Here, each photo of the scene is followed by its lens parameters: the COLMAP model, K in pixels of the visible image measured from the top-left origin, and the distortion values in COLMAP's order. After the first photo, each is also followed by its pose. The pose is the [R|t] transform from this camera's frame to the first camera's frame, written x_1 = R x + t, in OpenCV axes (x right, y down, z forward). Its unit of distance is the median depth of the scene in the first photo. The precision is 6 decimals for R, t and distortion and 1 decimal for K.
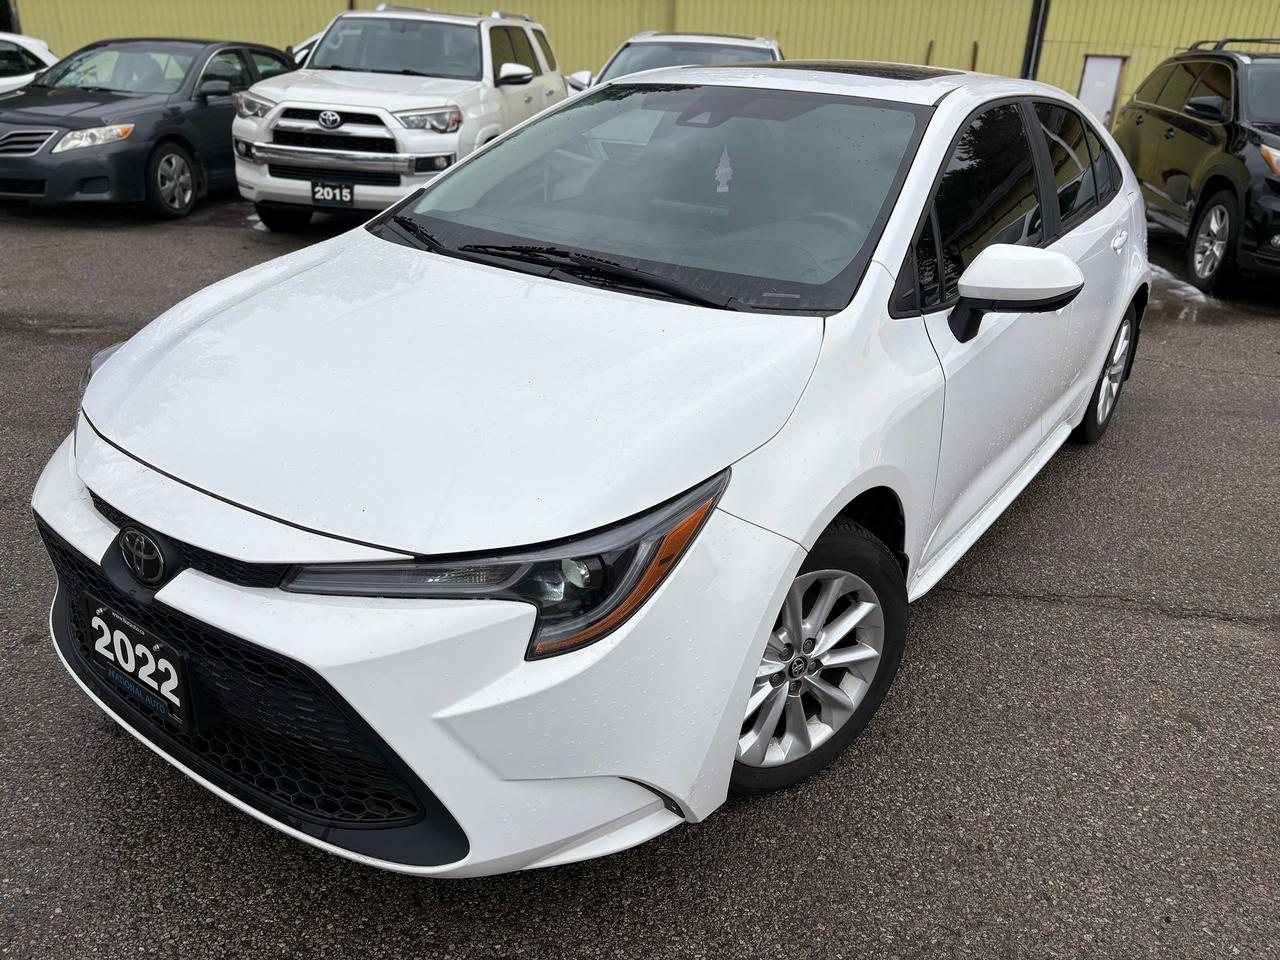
lens RADIAL K [[977.5, 0, 663.2], [0, 977.5, 479.0], [0, 0, 1]] dist [0.066473, -0.055175]
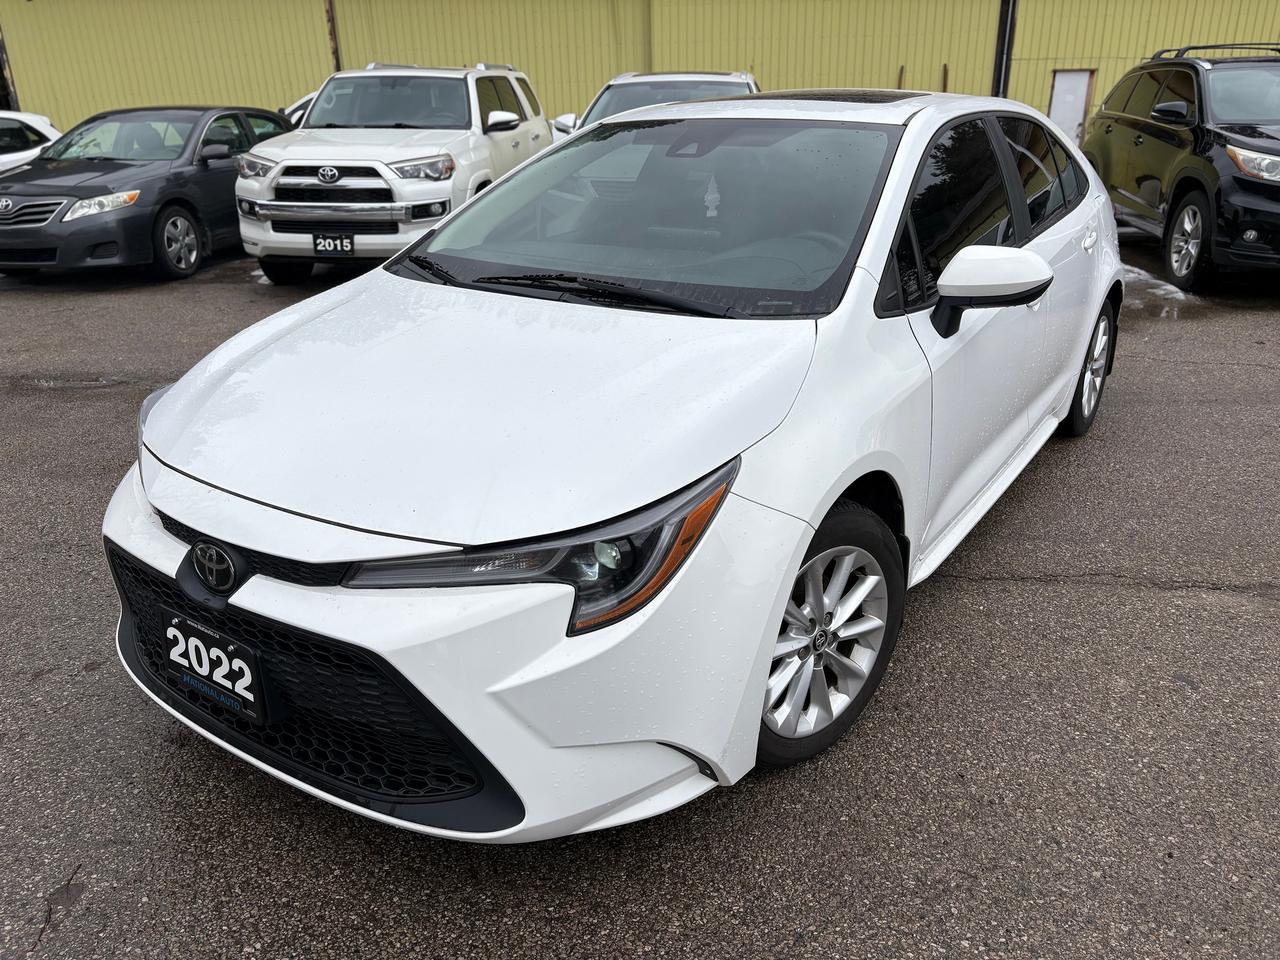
lens RADIAL K [[1006.5, 0, 640.0], [0, 1006.5, 480.0], [0, 0, 1]] dist [0.038028, -0.006022]
pose [[0.998455, -0.053681, -0.014344, -0.021496], [0.053039, 0.997712, -0.041918, 0.041119], [0.016561, 0.041092, 0.999018, -0.098504]]
